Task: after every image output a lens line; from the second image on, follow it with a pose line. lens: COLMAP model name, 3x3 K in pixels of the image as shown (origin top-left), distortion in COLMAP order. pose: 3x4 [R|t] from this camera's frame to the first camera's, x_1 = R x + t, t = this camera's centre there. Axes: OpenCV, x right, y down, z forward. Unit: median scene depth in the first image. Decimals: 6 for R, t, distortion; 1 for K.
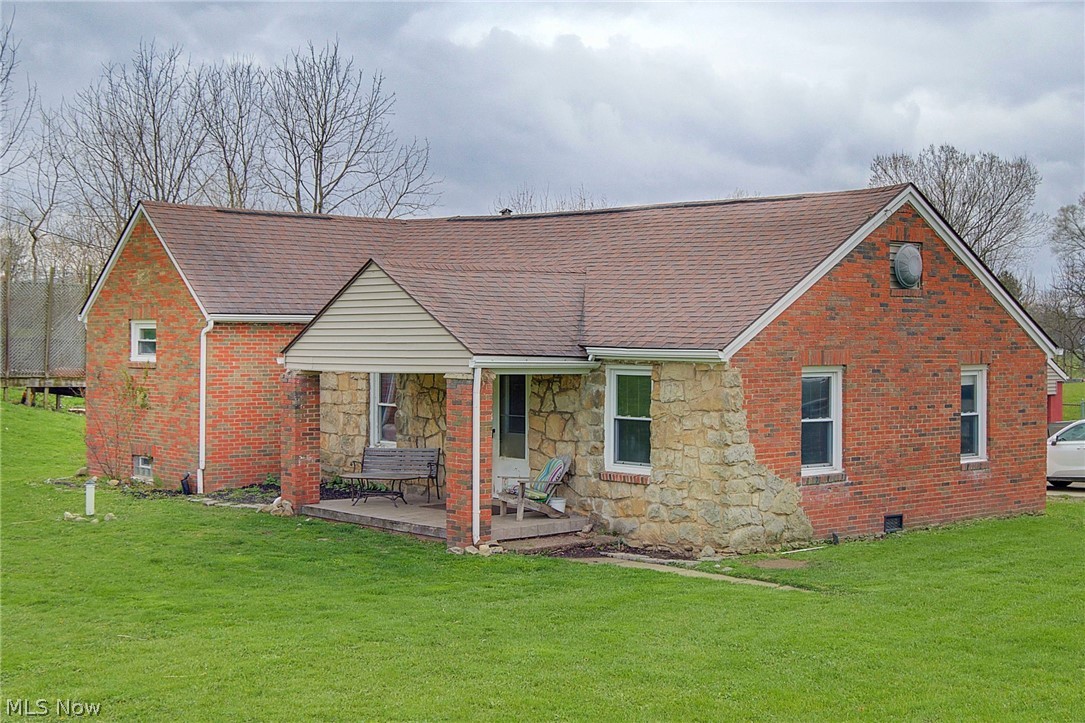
lens RADIAL K [[1289.9, 0, 542.5], [0, 1289.9, 361.5], [0, 0, 1]] dist [-0.024088, -0.040325]
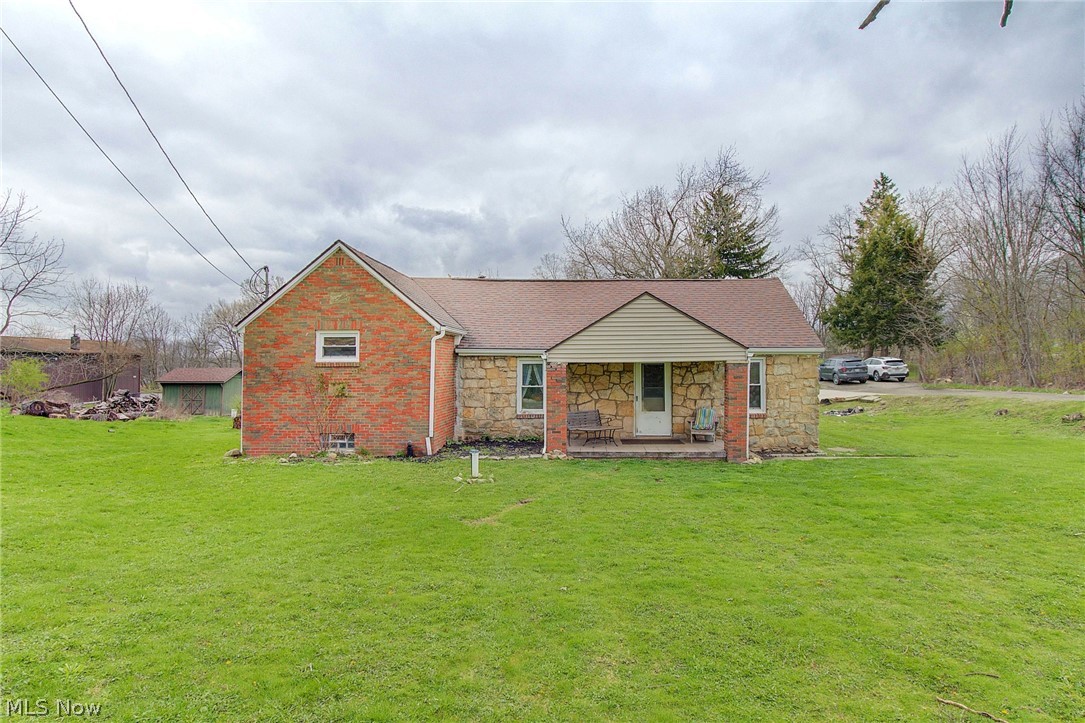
lens RADIAL K [[566.2, 0, 542.5], [0, 566.2, 361.5], [0, 0, 1]] dist [-0.000789, -0.000029]
pose [[0.748036, -0.005943, 0.663632, -0.694903], [0.018647, 0.999753, -0.012066, 0.013444], [-0.663396, 0.021401, 0.747962, 0.550031]]
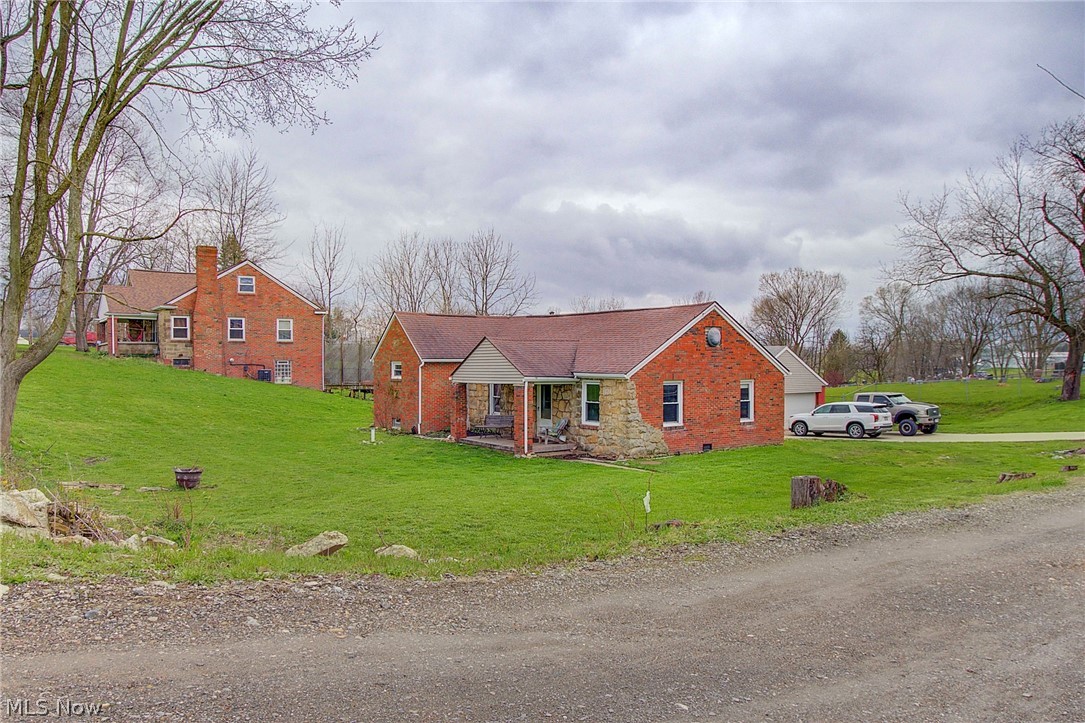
lens RADIAL K [[617.6, 0, 541.3], [0, 617.6, 385.7], [0, 0, 1]] dist [0.000520, 0.000025]
pose [[0.996167, -0.002307, -0.087445, 0.072390], [0.003626, 0.999882, 0.014925, -0.004199], [0.087400, -0.015185, 0.996058, -0.146342]]
